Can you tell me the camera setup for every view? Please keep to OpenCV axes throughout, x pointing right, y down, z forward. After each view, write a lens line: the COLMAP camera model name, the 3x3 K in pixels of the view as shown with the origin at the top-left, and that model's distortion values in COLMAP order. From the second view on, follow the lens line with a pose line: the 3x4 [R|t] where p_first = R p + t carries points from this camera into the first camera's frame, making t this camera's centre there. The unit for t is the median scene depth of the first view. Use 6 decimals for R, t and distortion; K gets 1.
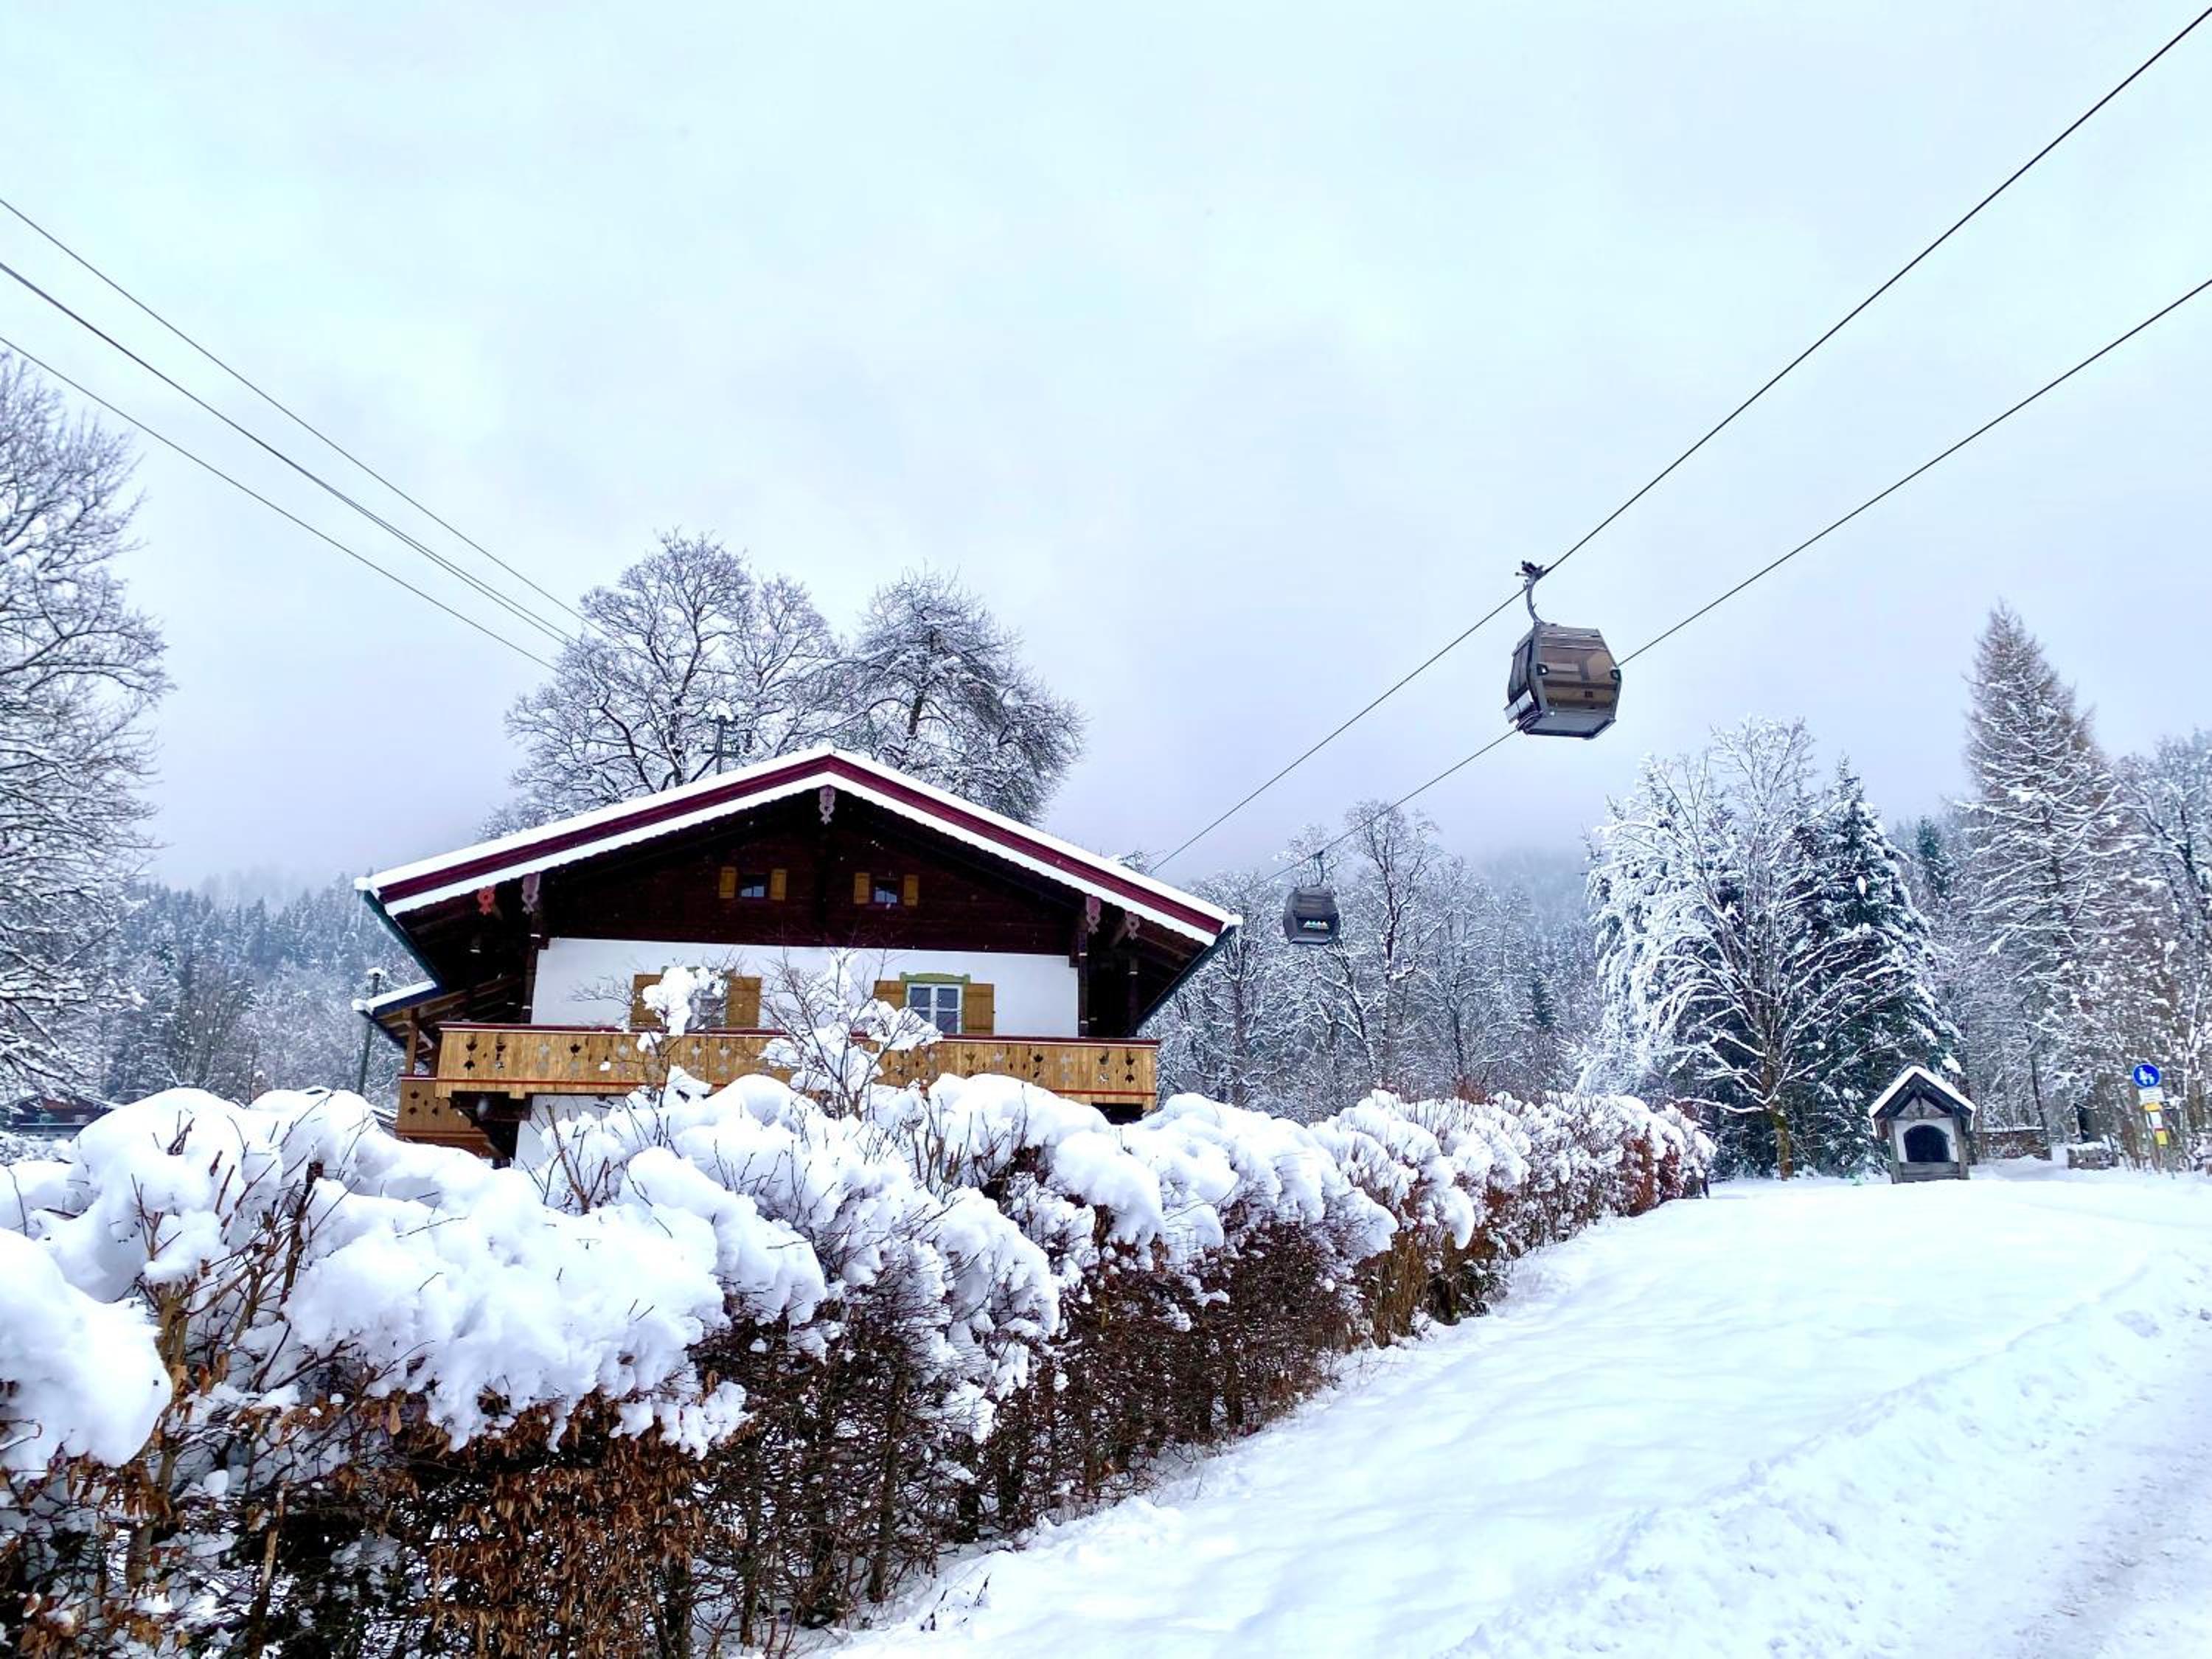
lens RADIAL K [[1582.9, 0, 1134.9], [0, 1582.9, 818.2], [0, 0, 1]] dist [0.037310, -0.011705]
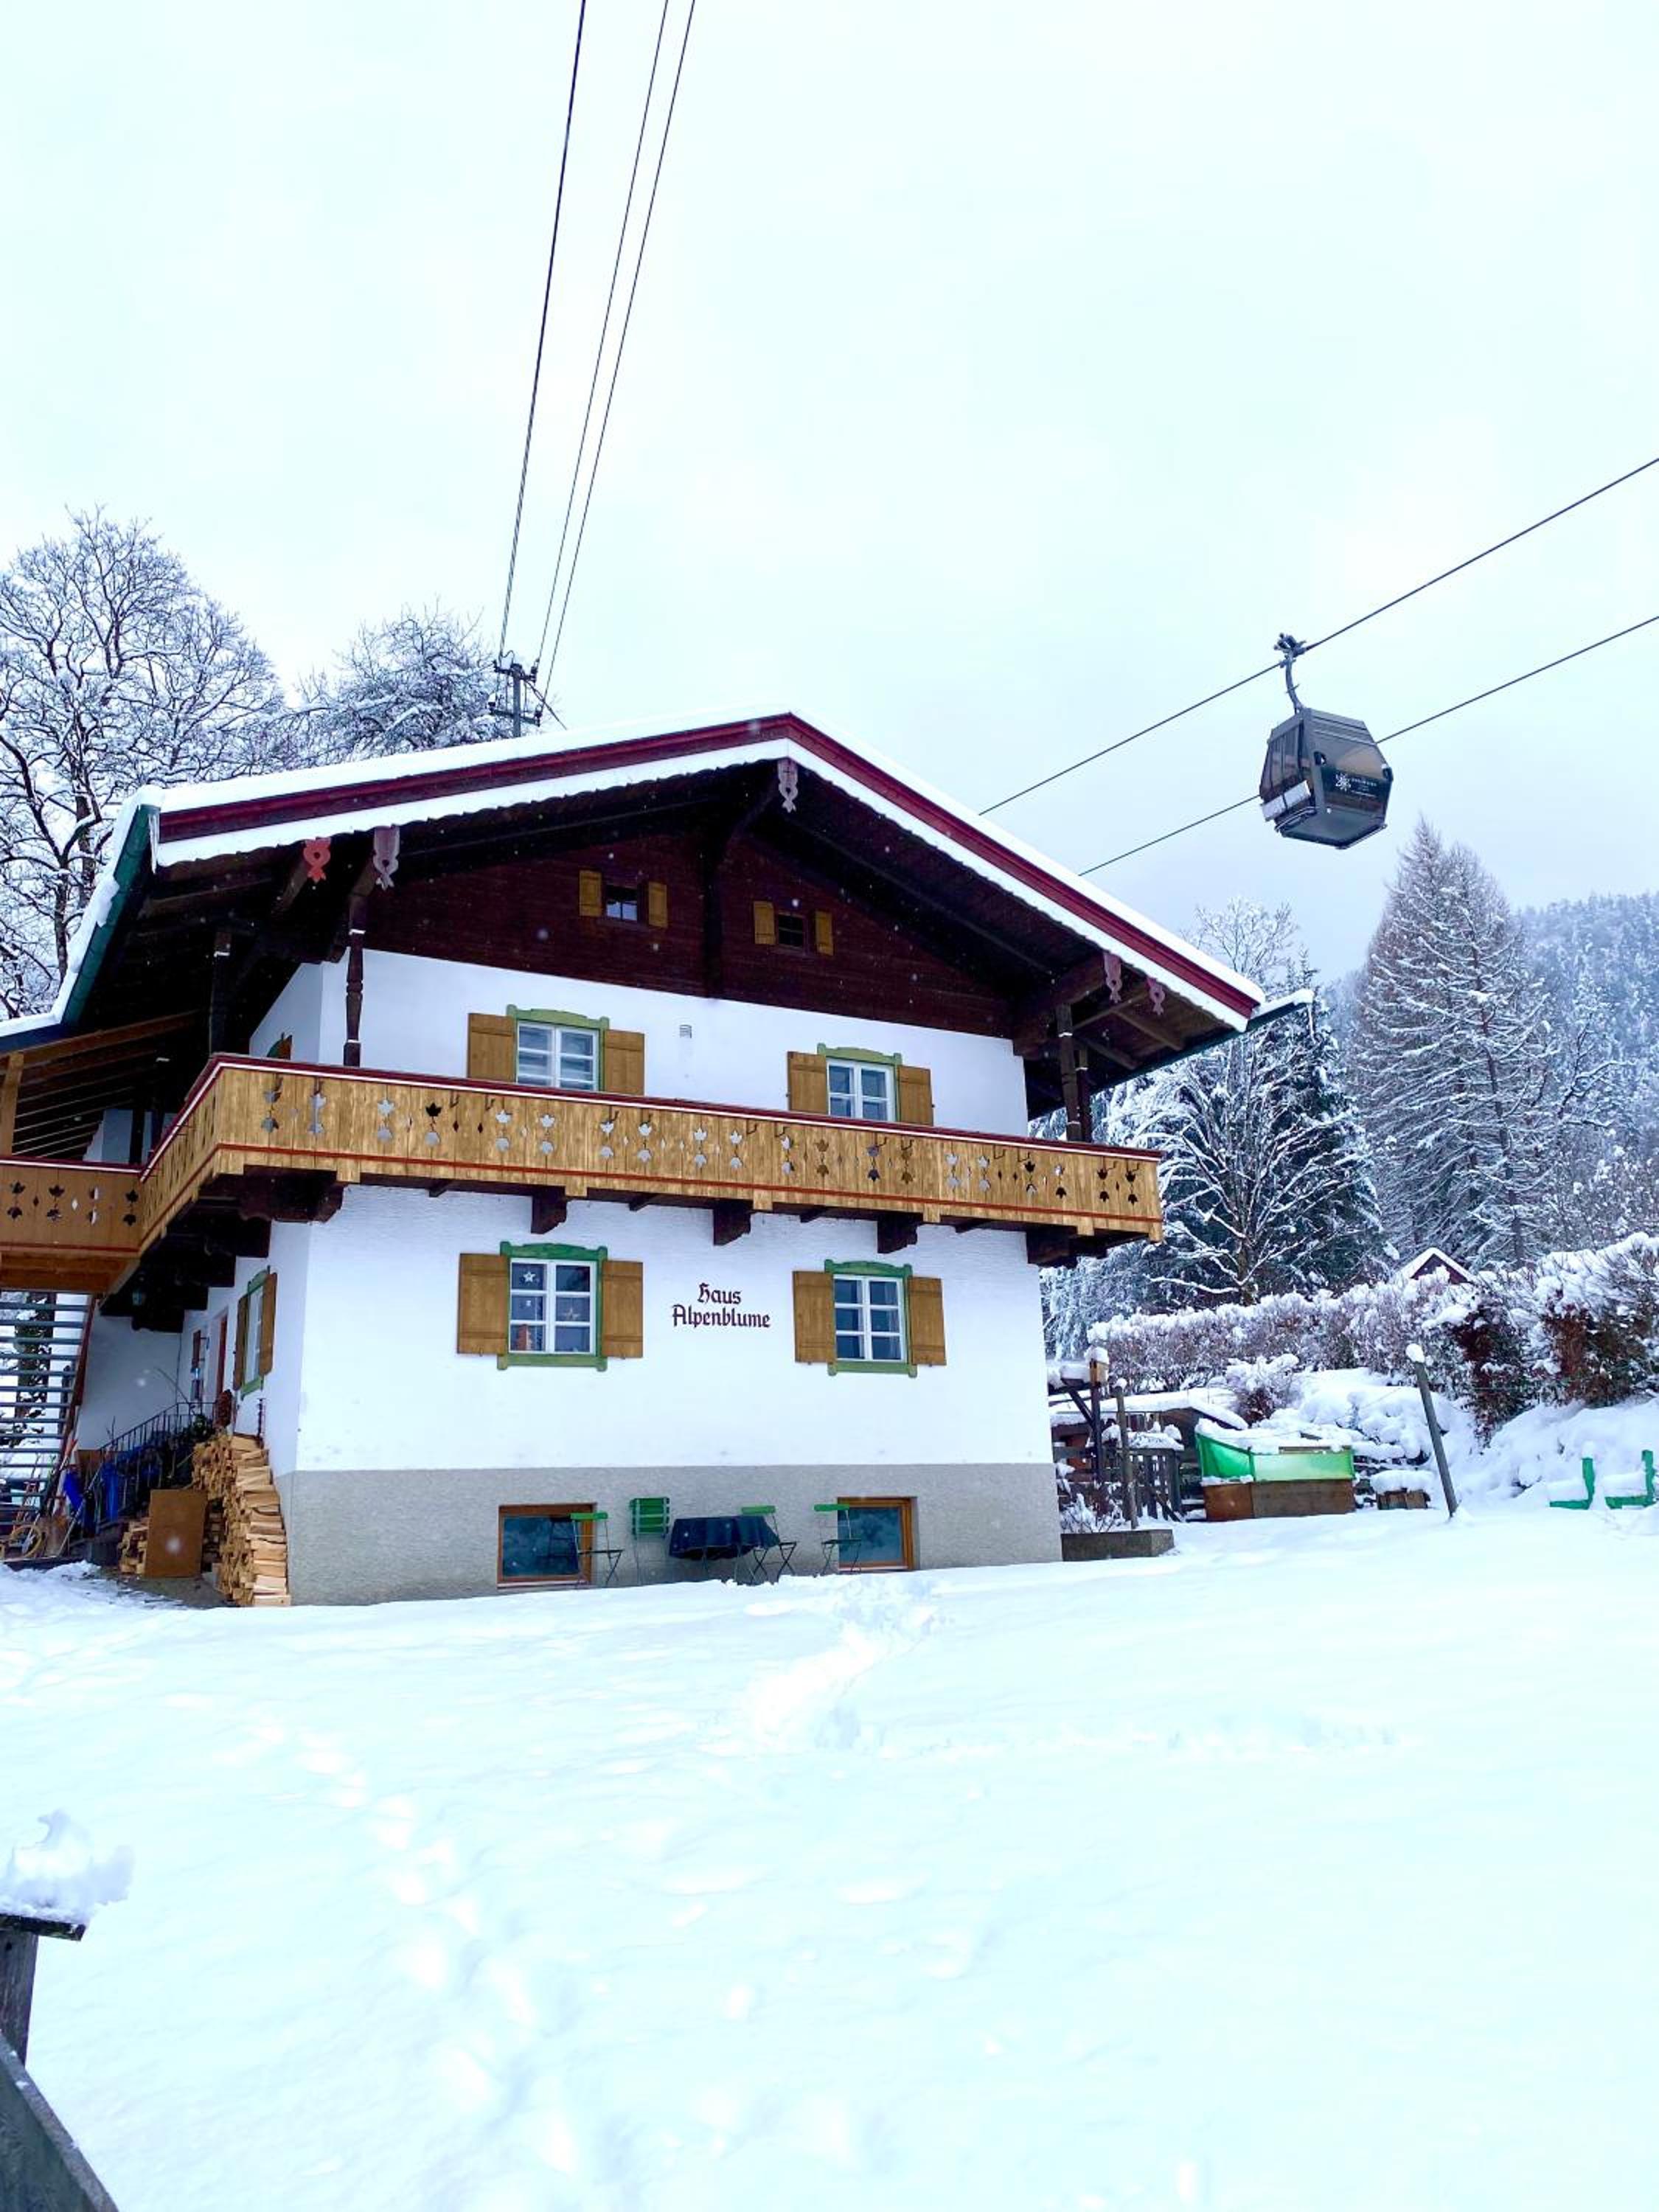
lens RADIAL K [[1582.9, 0, 849.0], [0, 1582.9, 1084.8], [0, 0, 1]] dist [0.037310, -0.011705]
pose [[0.952216, 0.061630, 0.299144, -0.361404], [-0.075580, 0.996515, 0.035279, 0.093420], [-0.295927, -0.056202, 0.953556, 0.322895]]
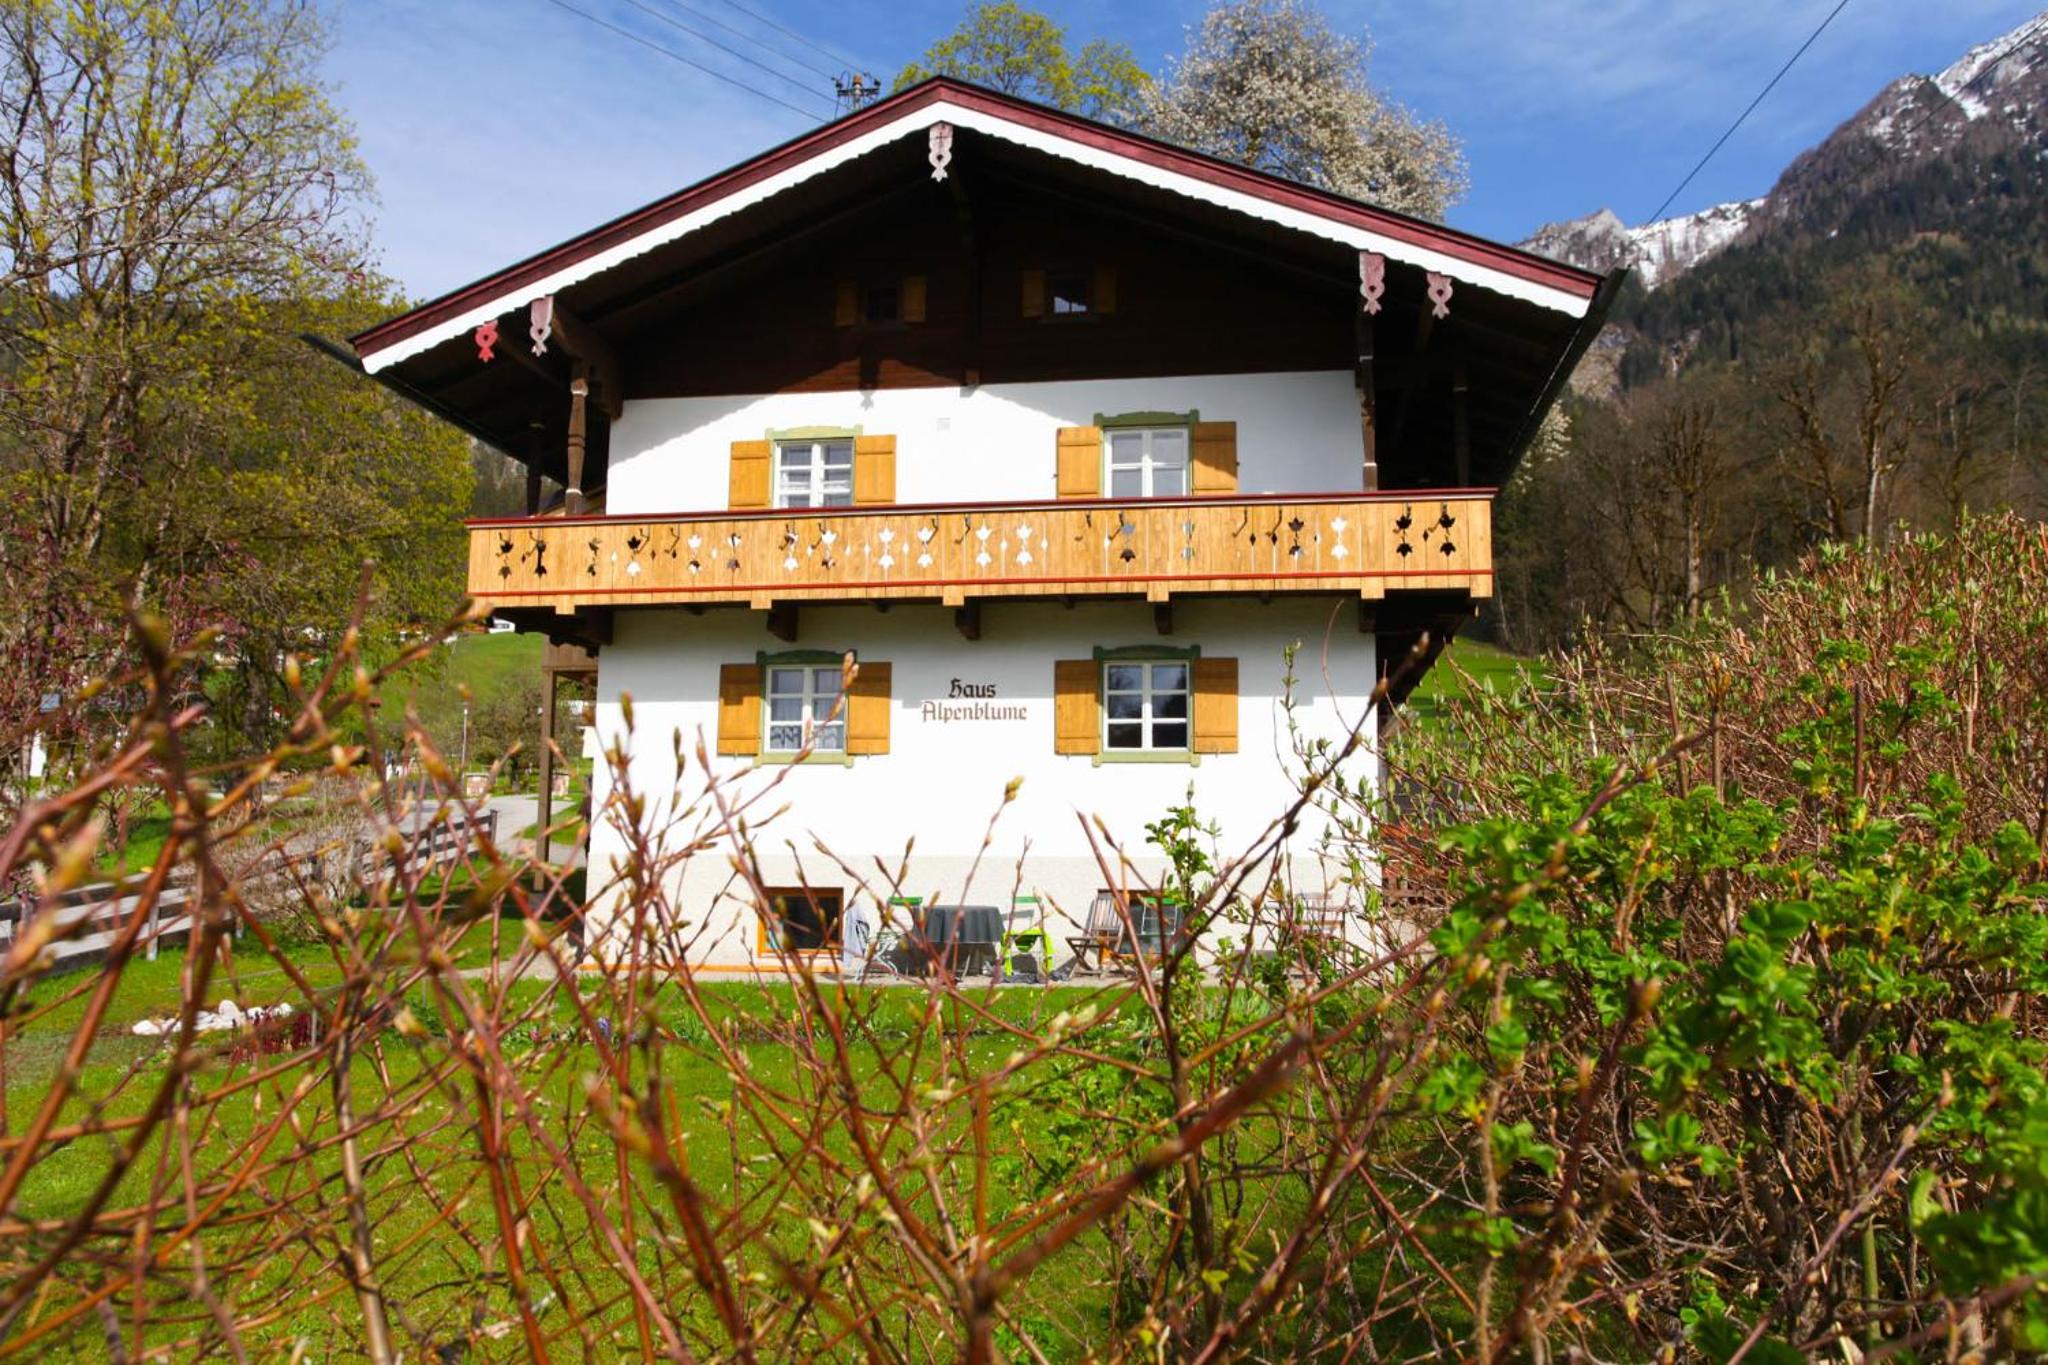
lens RADIAL K [[1521.1, 0, 1044.9], [0, 1521.1, 677.2], [0, 0, 1]] dist [-0.026843, 0.001619]
pose [[0.944276, -0.027114, -0.328036, 0.041264], [0.092242, 0.978466, 0.184652, 0.089232], [0.315965, -0.204621, 0.926443, 0.391979]]
